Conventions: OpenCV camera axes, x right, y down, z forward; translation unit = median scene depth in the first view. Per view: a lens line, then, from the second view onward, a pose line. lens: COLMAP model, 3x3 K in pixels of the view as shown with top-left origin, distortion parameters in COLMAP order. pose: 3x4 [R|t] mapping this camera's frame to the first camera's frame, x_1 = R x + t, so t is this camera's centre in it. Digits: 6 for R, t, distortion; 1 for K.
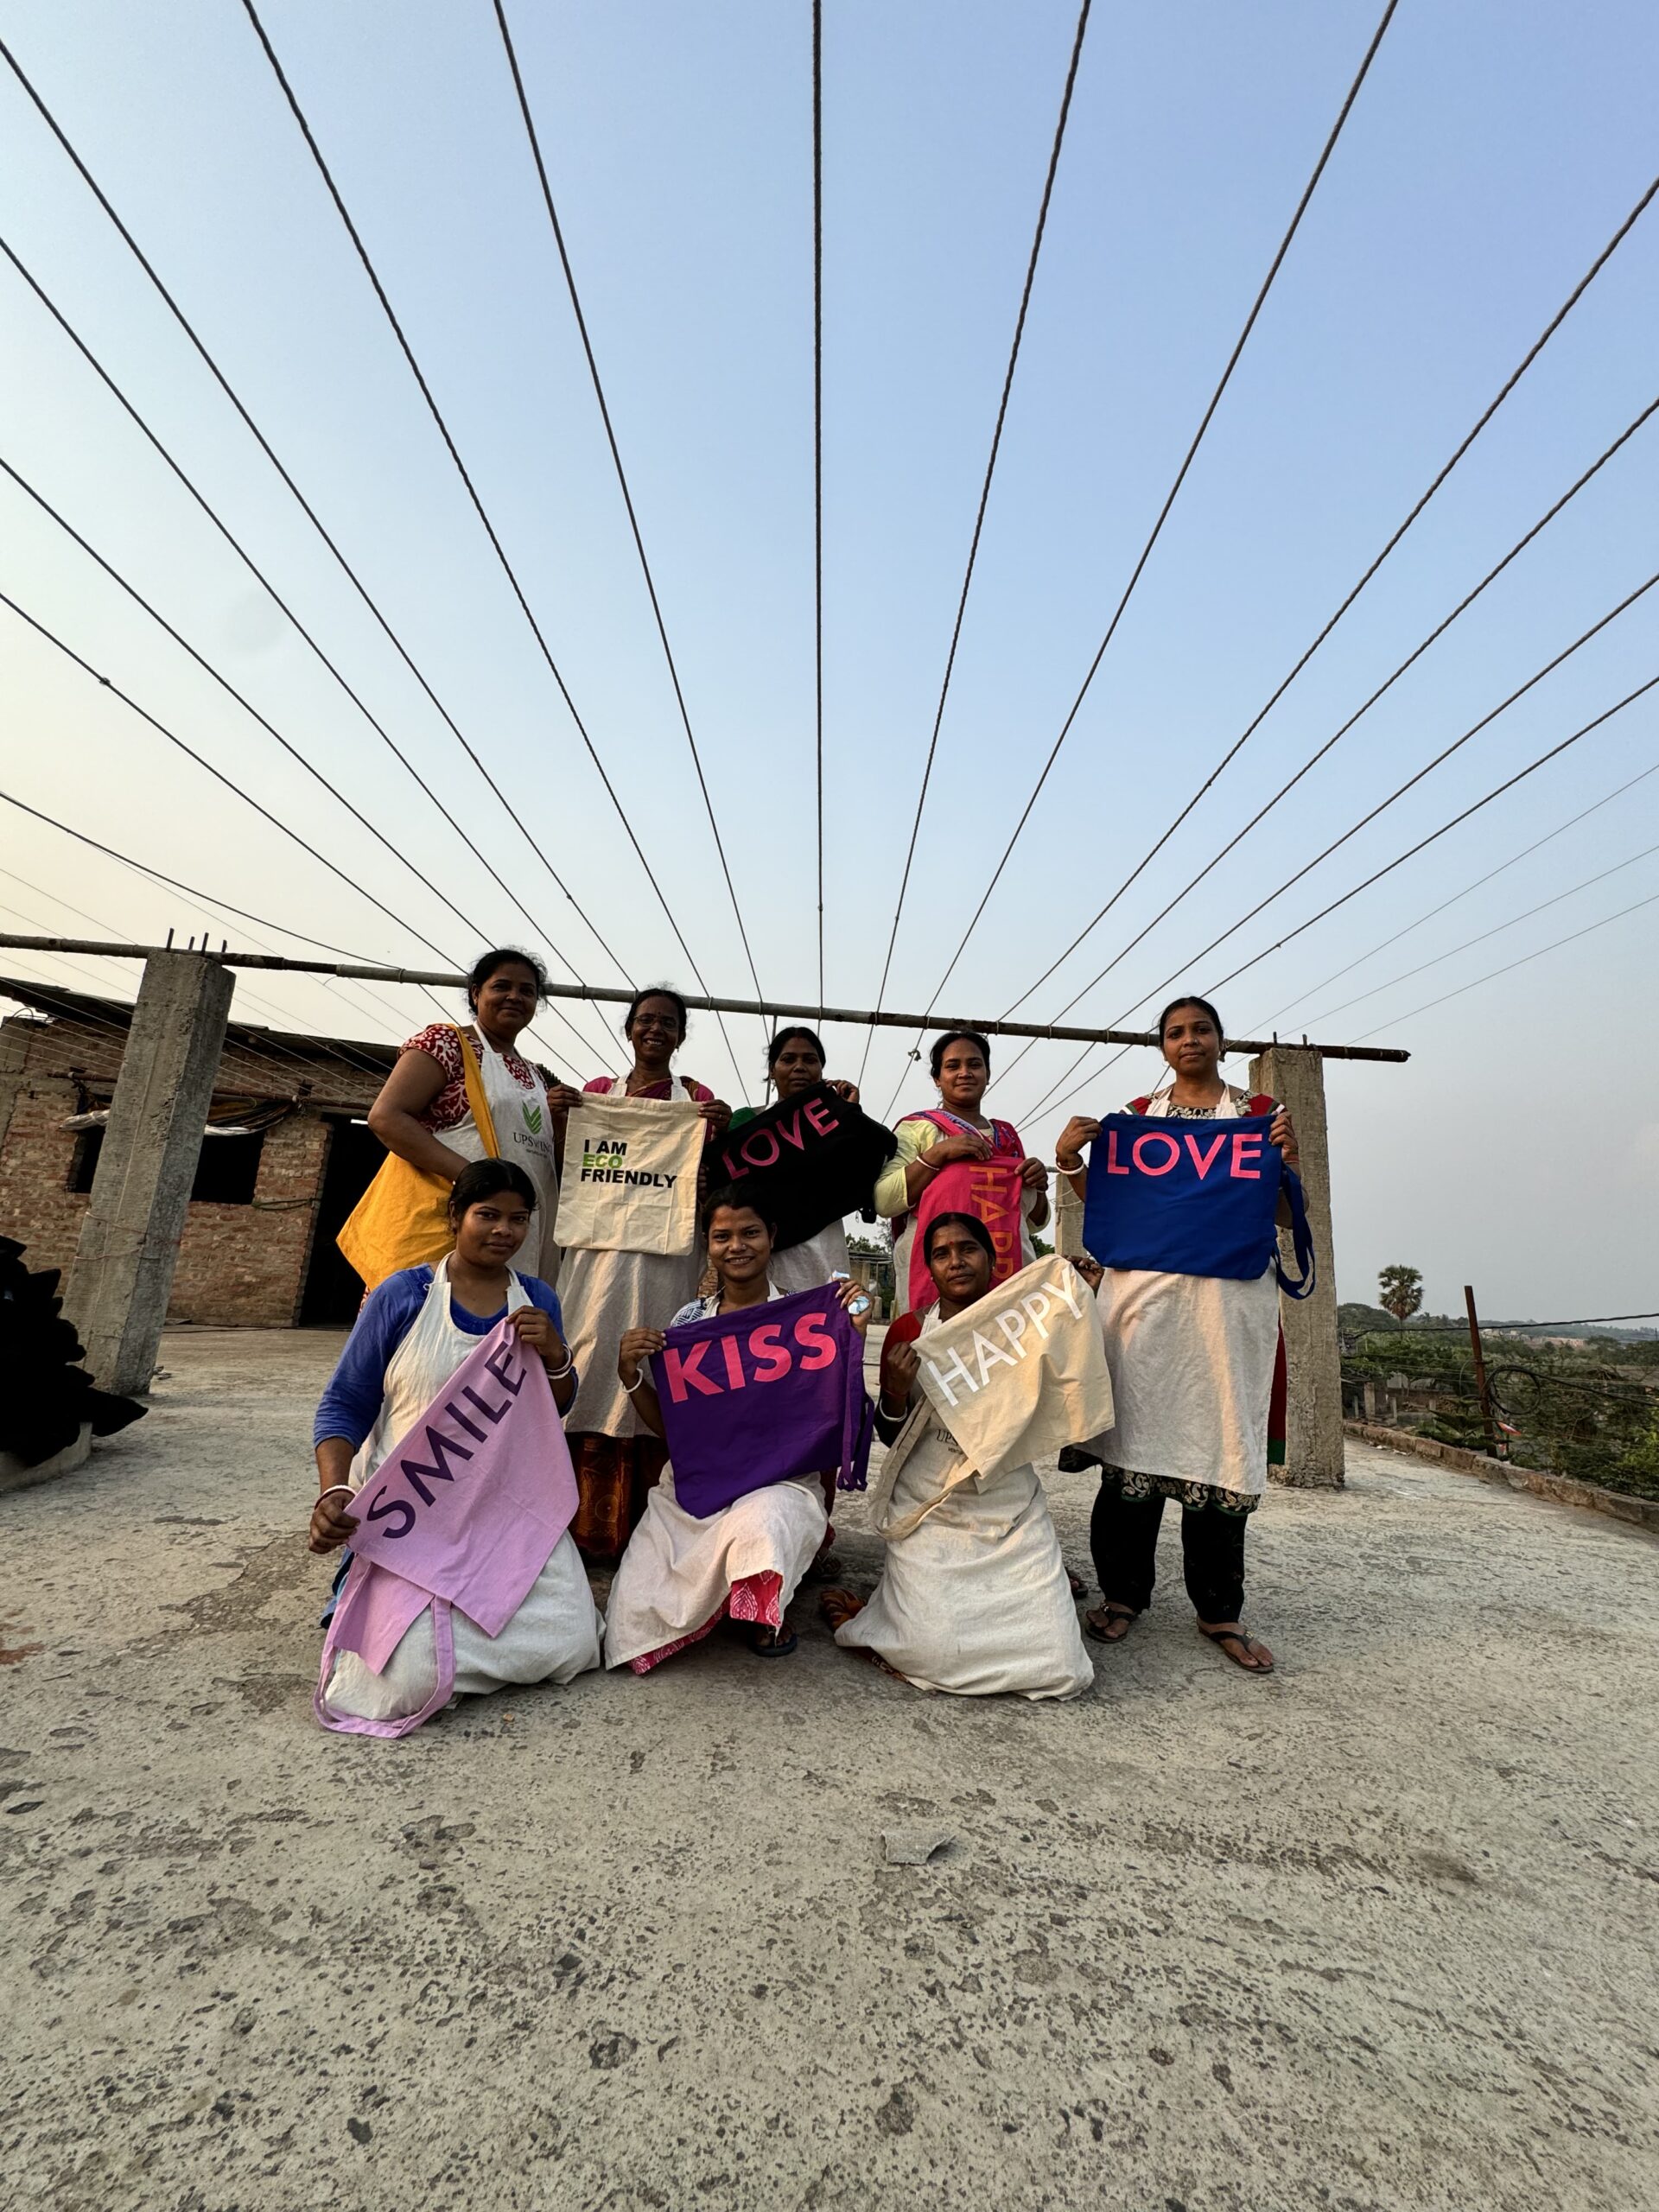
lens RADIAL K [[892.6, 0, 829.5], [0, 892.6, 1106.0], [0, 0, 1]] dist [-0.000524, 0.001442]
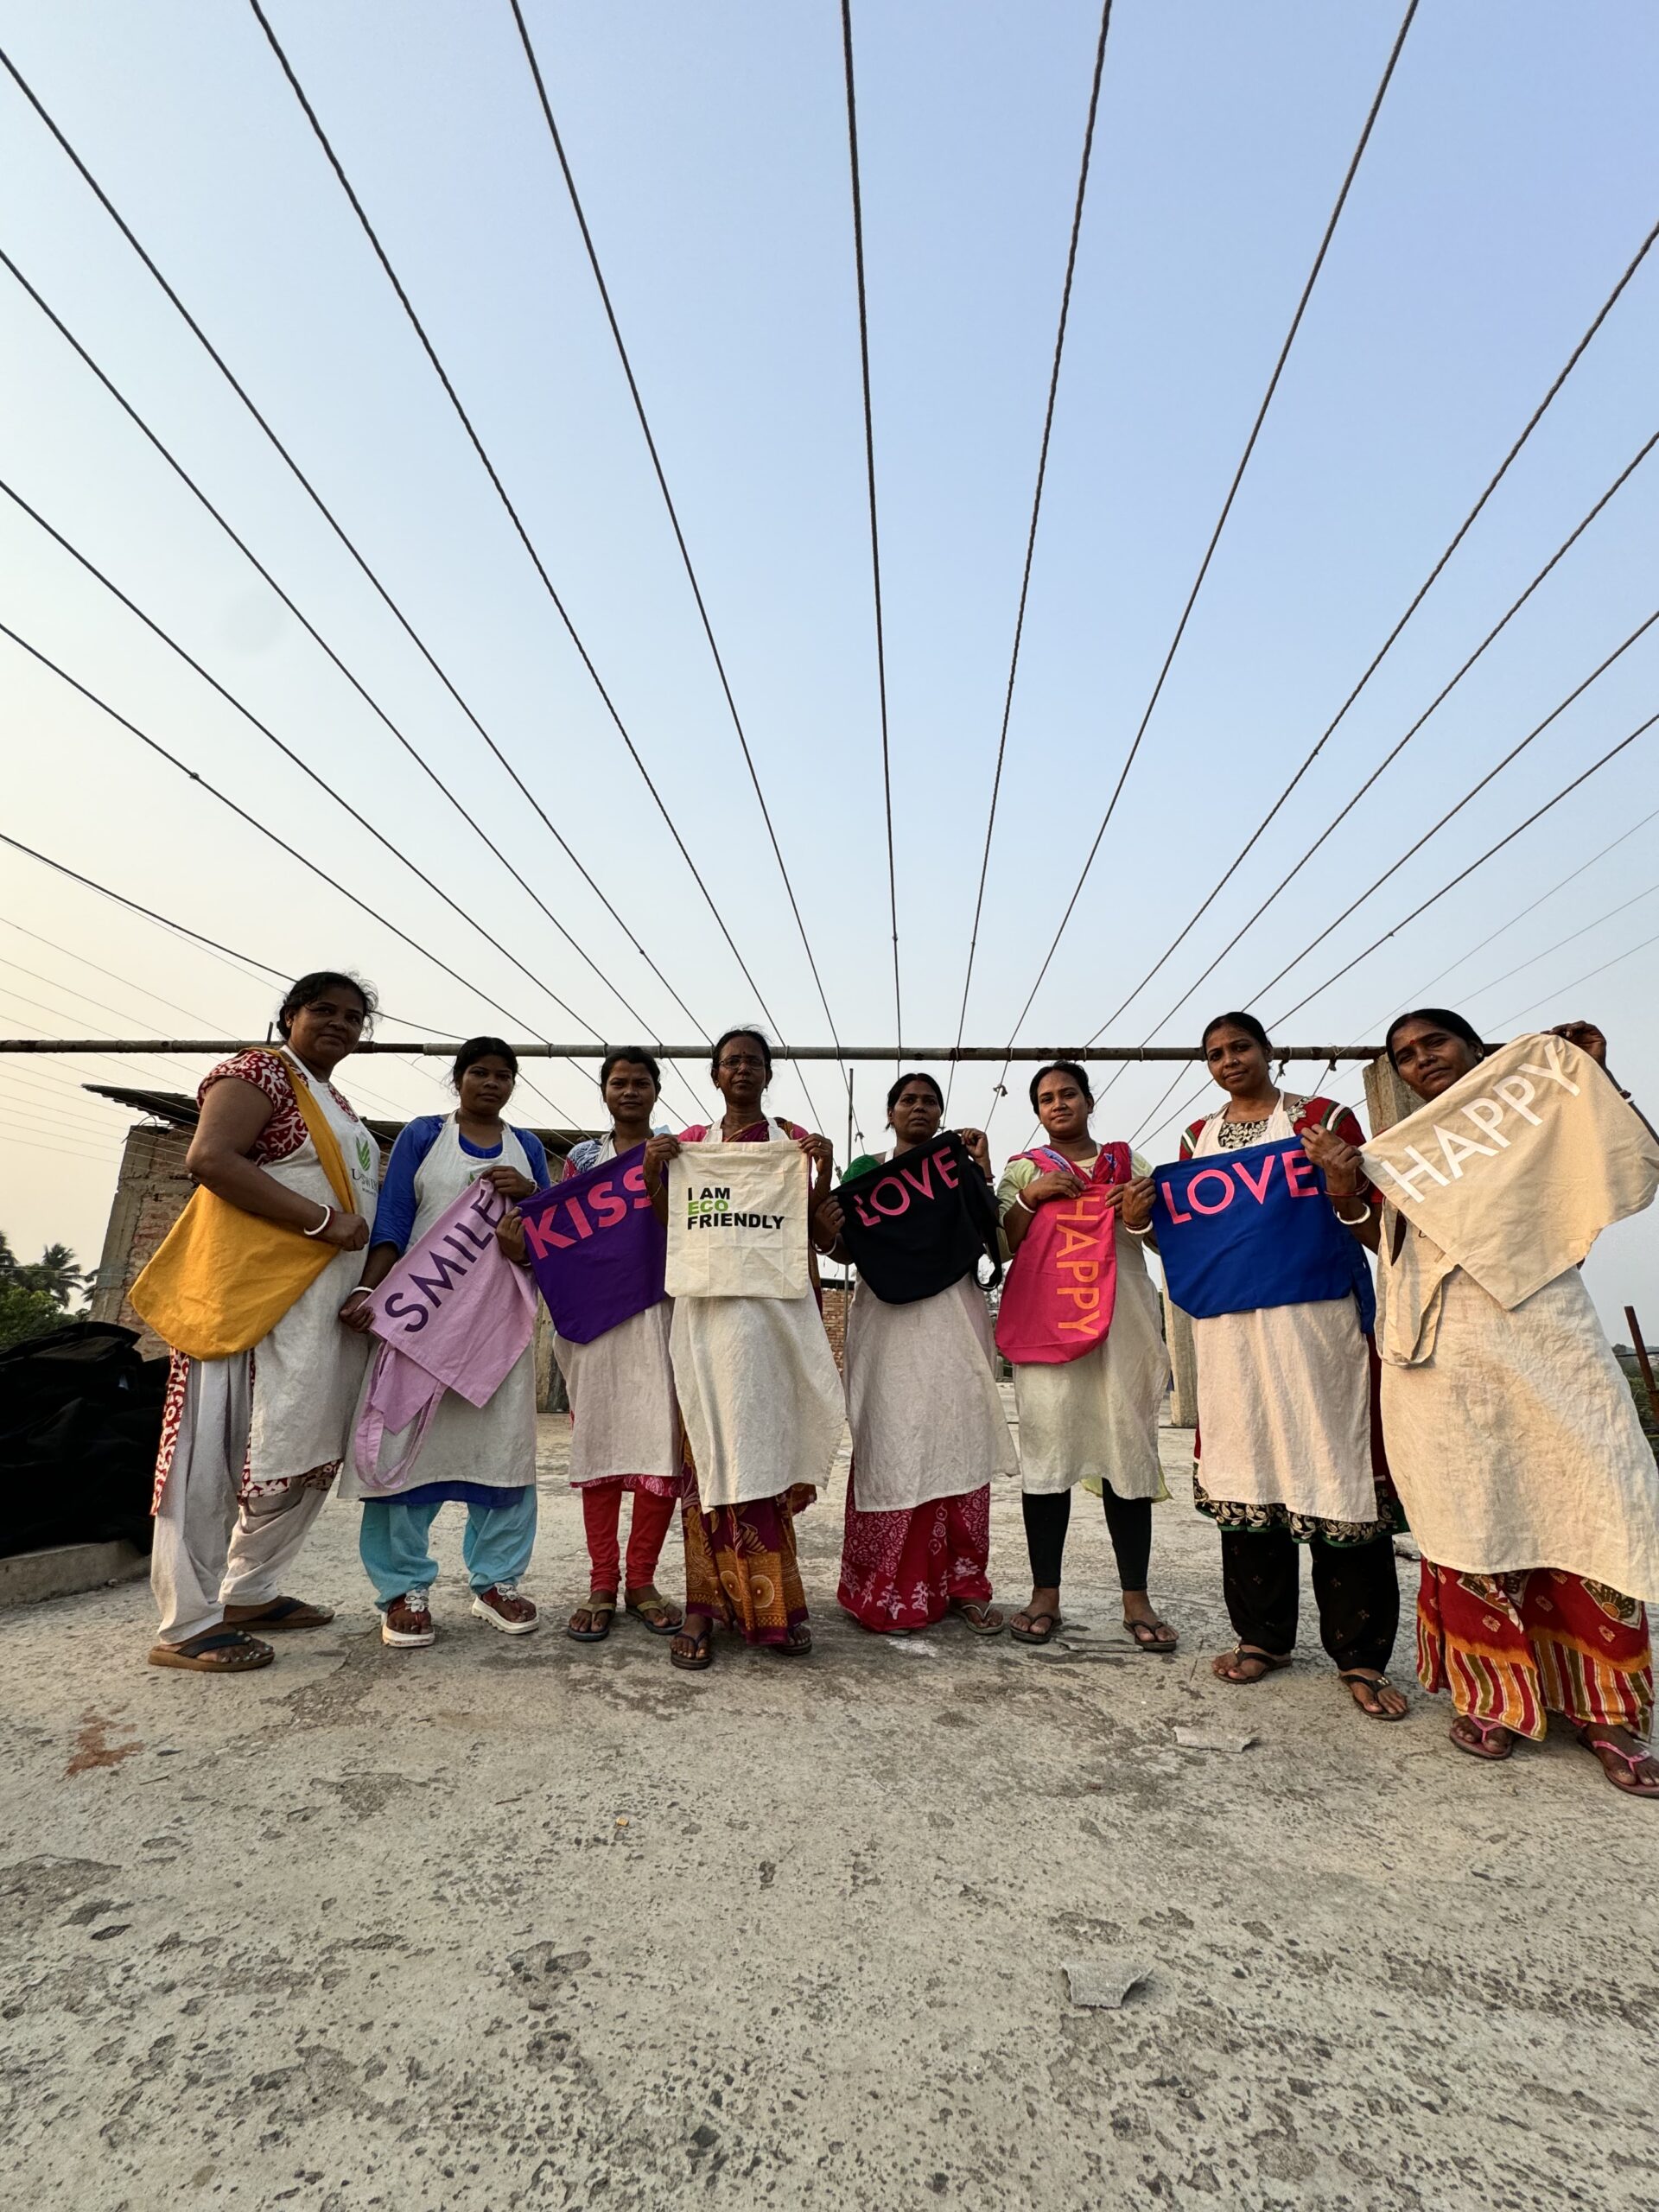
lens RADIAL K [[892.6, 0, 829.5], [0, 892.6, 1106.0], [0, 0, 1]] dist [-0.000524, 0.001442]
pose [[0.993484, -0.075605, -0.085282, -0.027574], [0.069787, 0.995155, -0.069253, 0.058597], [0.090104, 0.062851, 0.993947, 0.103931]]
